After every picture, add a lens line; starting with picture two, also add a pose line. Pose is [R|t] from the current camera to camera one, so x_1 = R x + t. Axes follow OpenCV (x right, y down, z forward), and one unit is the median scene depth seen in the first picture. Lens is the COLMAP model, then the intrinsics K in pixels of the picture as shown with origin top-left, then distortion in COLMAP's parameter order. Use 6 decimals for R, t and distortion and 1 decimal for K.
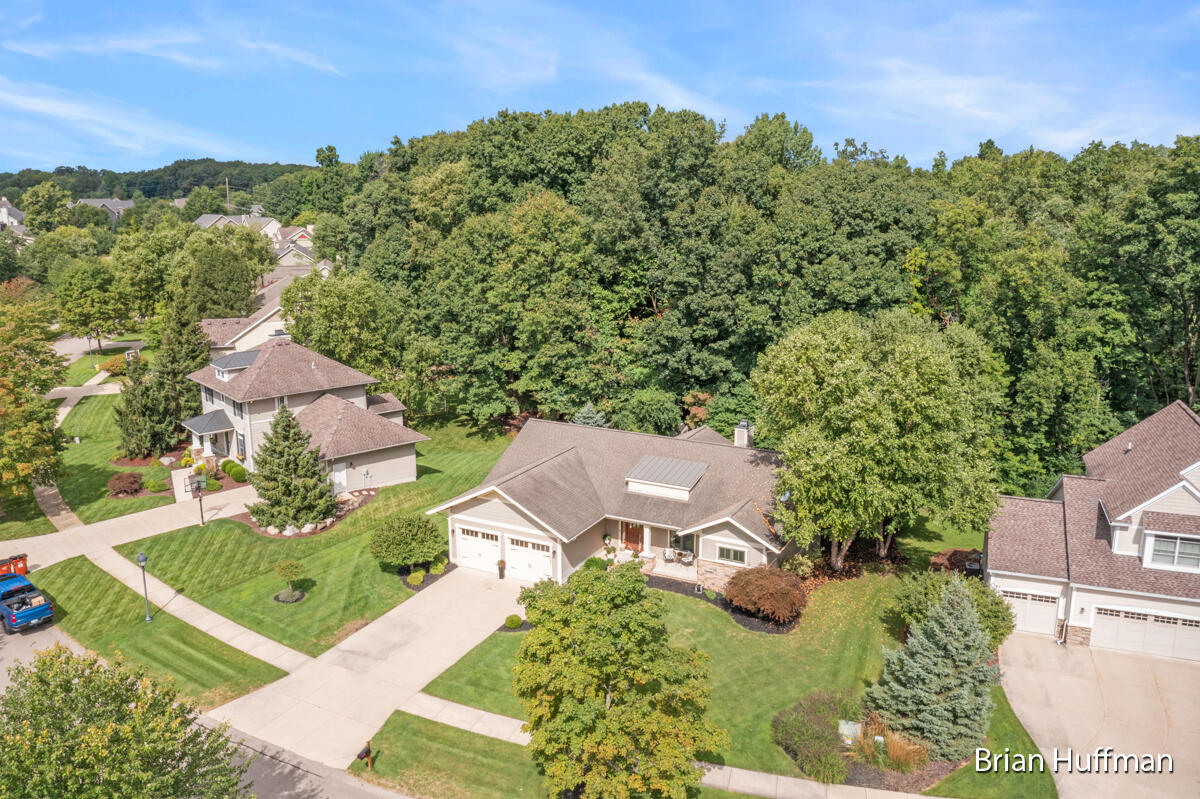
lens RADIAL K [[942.3, 0, 600.0], [0, 942.3, 399.5], [0, 0, 1]] dist [-0.016796, -0.005272]
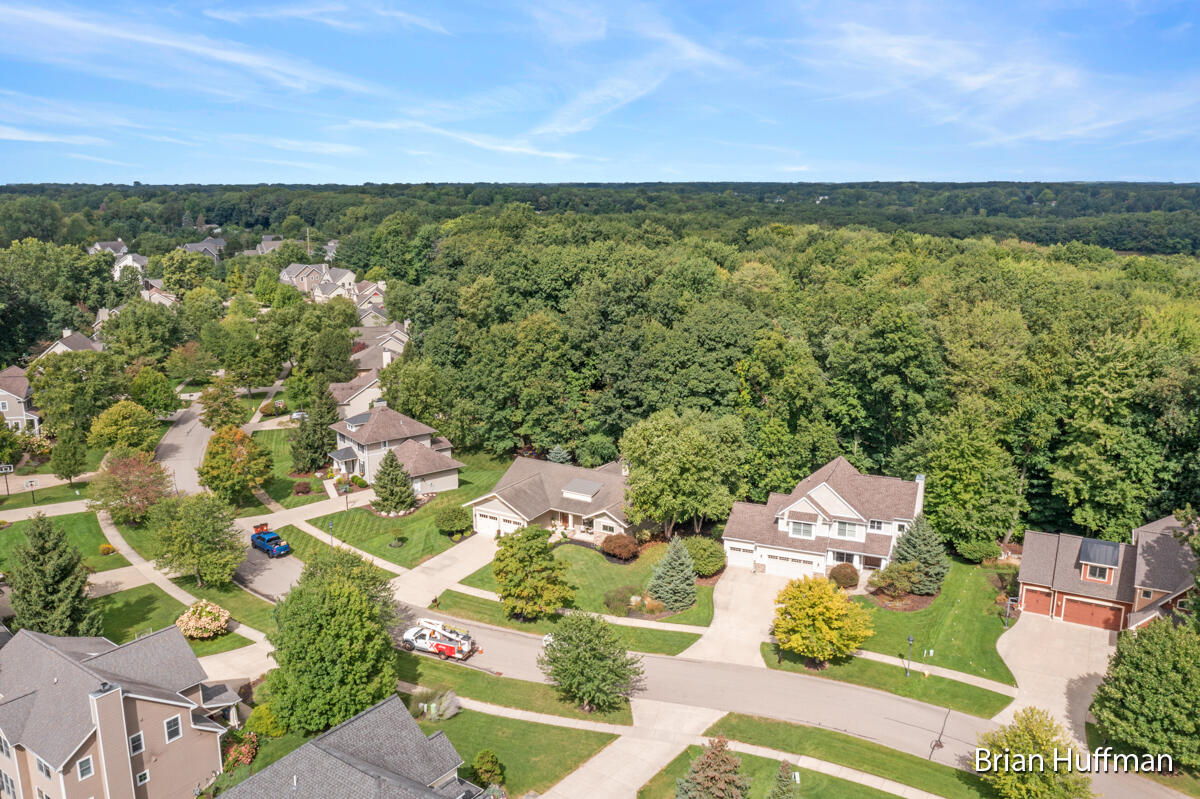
lens RADIAL K [[935.2, 0, 600.0], [0, 935.2, 399.5], [0, 0, 1]] dist [-0.003457, -0.002440]
pose [[0.998779, 0.011758, -0.047987, 0.148979], [-0.011817, 0.999930, -0.000928, -0.079683], [0.047973, 0.001494, 0.998848, -0.722005]]
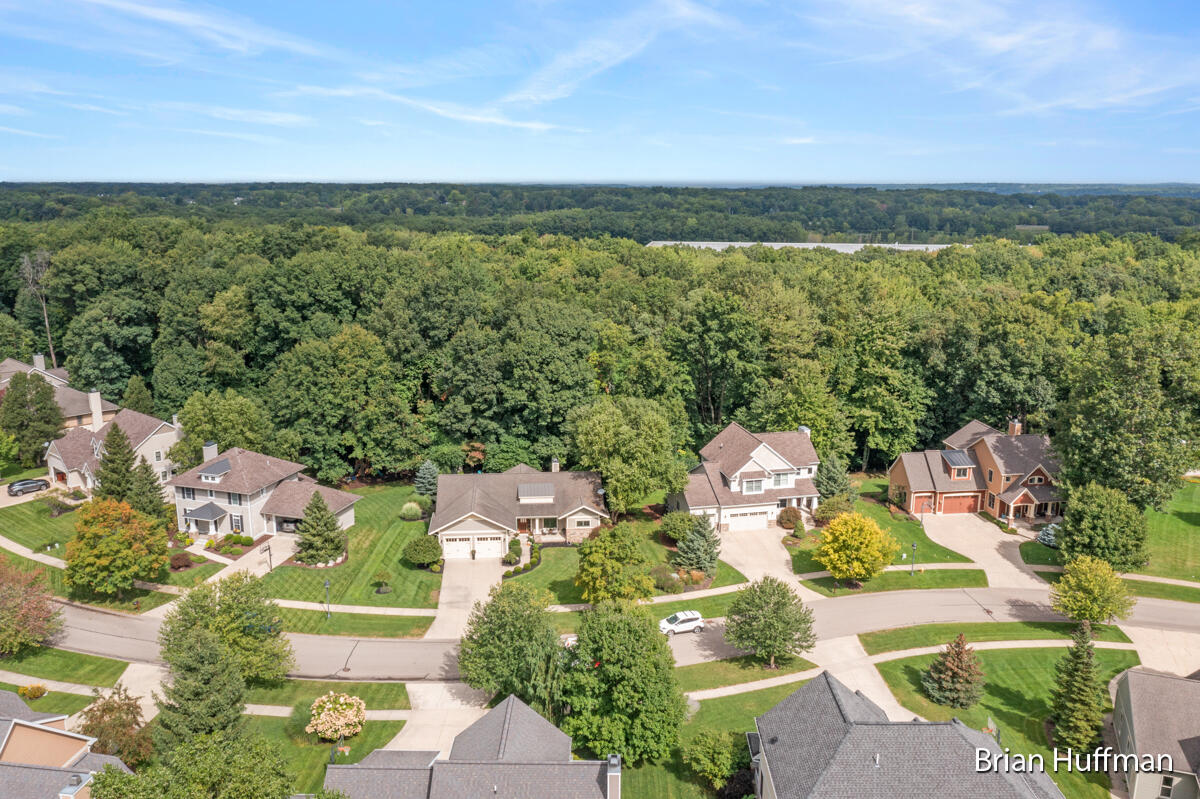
lens RADIAL K [[935.2, 0, 600.0], [0, 935.2, 399.5], [0, 0, 1]] dist [-0.003457, -0.002440]
pose [[0.839732, -0.117213, 0.530199, -0.623668], [0.118443, 0.992451, 0.031815, -0.119071], [-0.529926, 0.036083, 0.847276, -0.553714]]
